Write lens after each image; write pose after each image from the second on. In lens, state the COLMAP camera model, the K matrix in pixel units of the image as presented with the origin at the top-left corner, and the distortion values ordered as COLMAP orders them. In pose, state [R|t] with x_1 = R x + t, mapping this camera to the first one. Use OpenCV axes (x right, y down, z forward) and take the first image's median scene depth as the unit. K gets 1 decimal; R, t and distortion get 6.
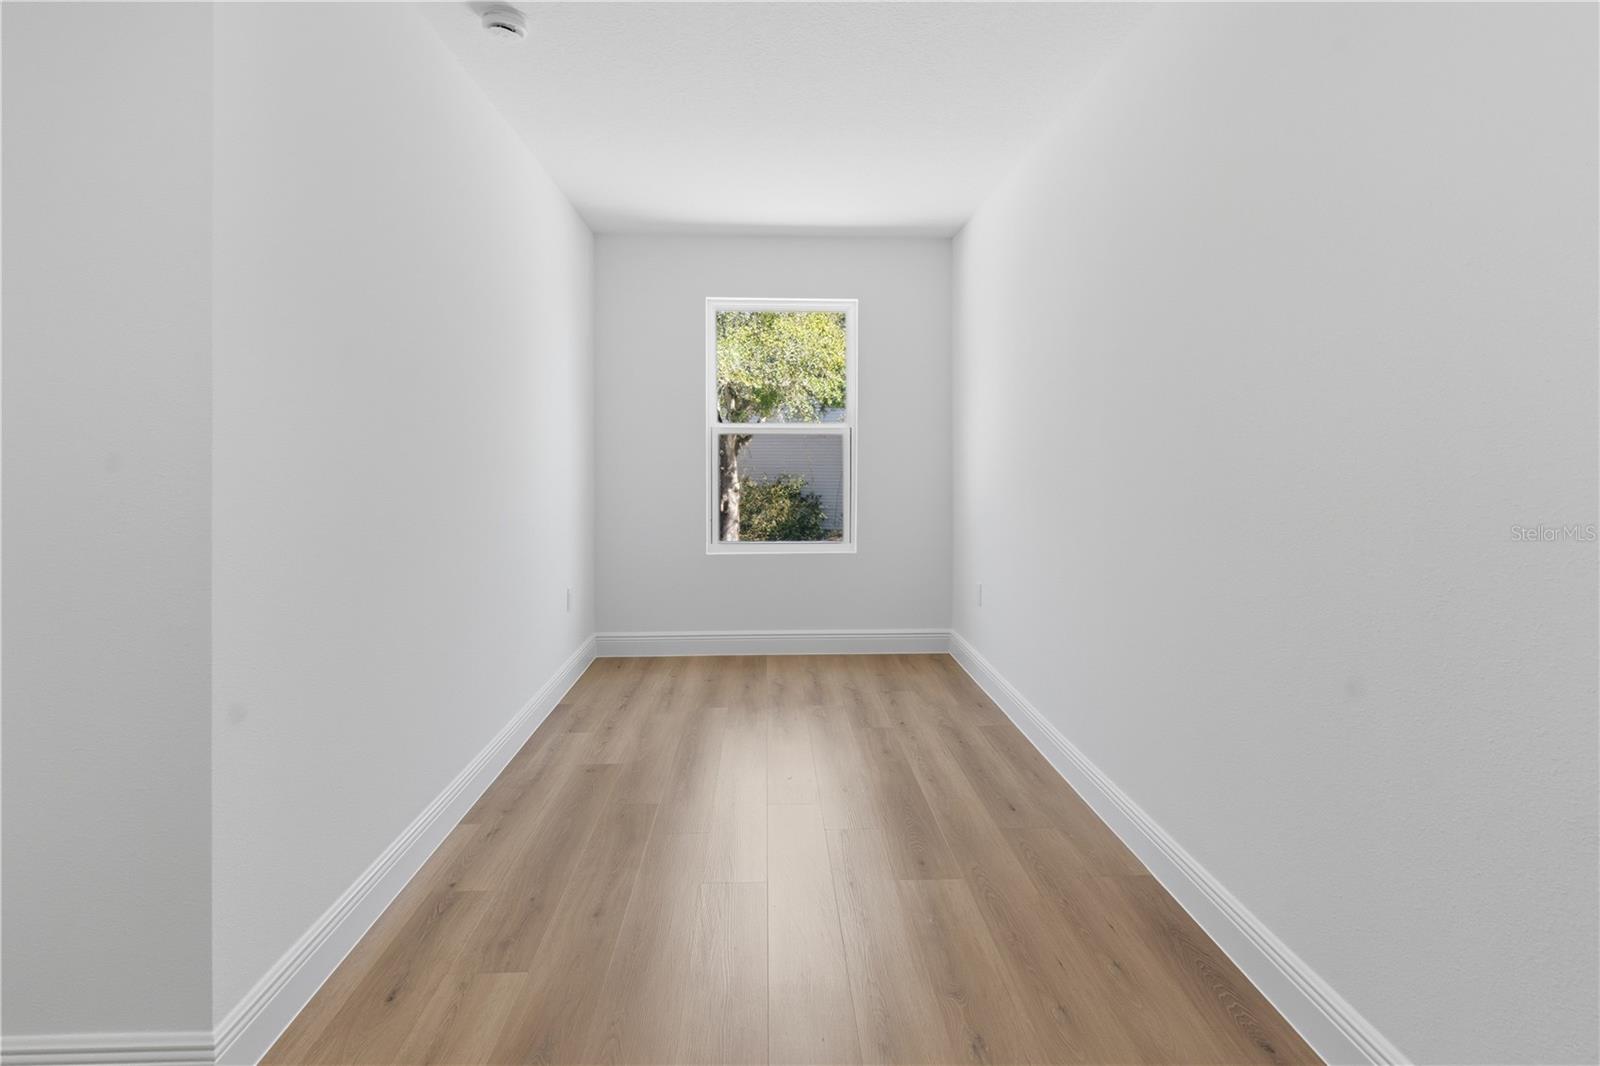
lens RADIAL K [[771.0, 0, 798.6], [0, 771.0, 462.5], [0, 0, 1]] dist [0.000378, -0.000363]
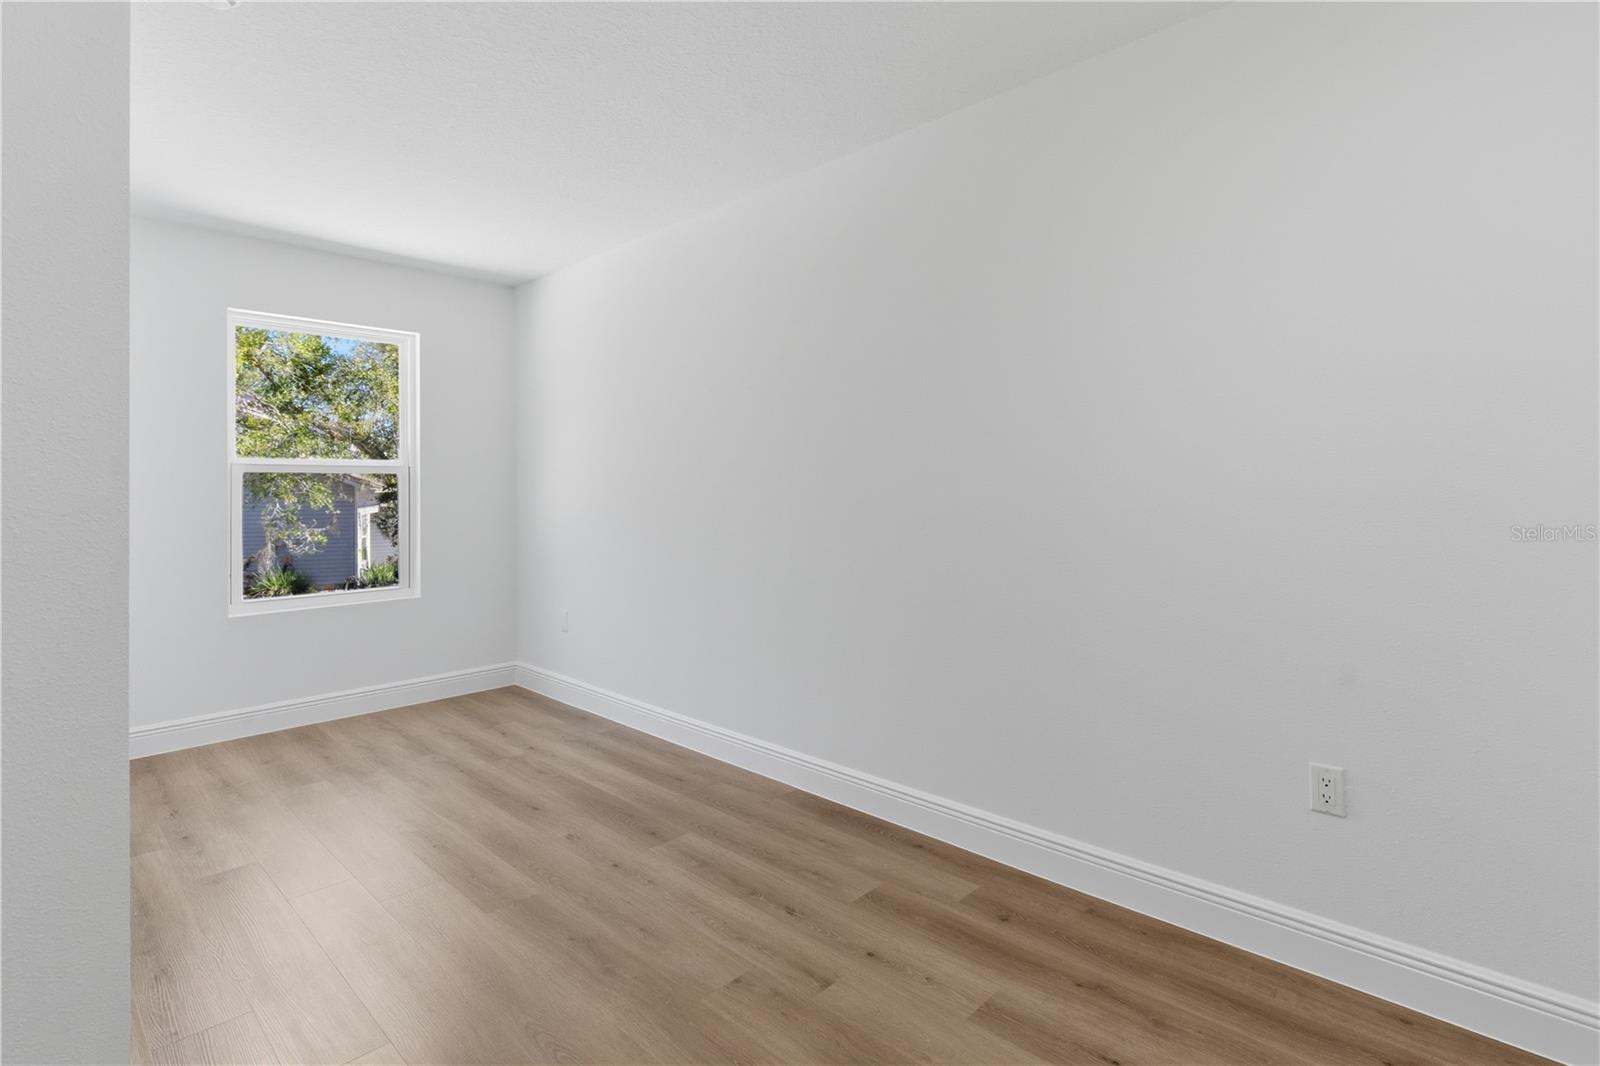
lens RADIAL K [[758.7, 0, 792.1], [0, 758.7, 502.2], [0, 0, 1]] dist [-0.000960, -0.000857]
pose [[0.736382, -0.015894, 0.676380, -0.240569], [0.016655, 0.999847, 0.005362, 0.001266], [-0.676361, 0.007317, 0.736534, -0.009012]]
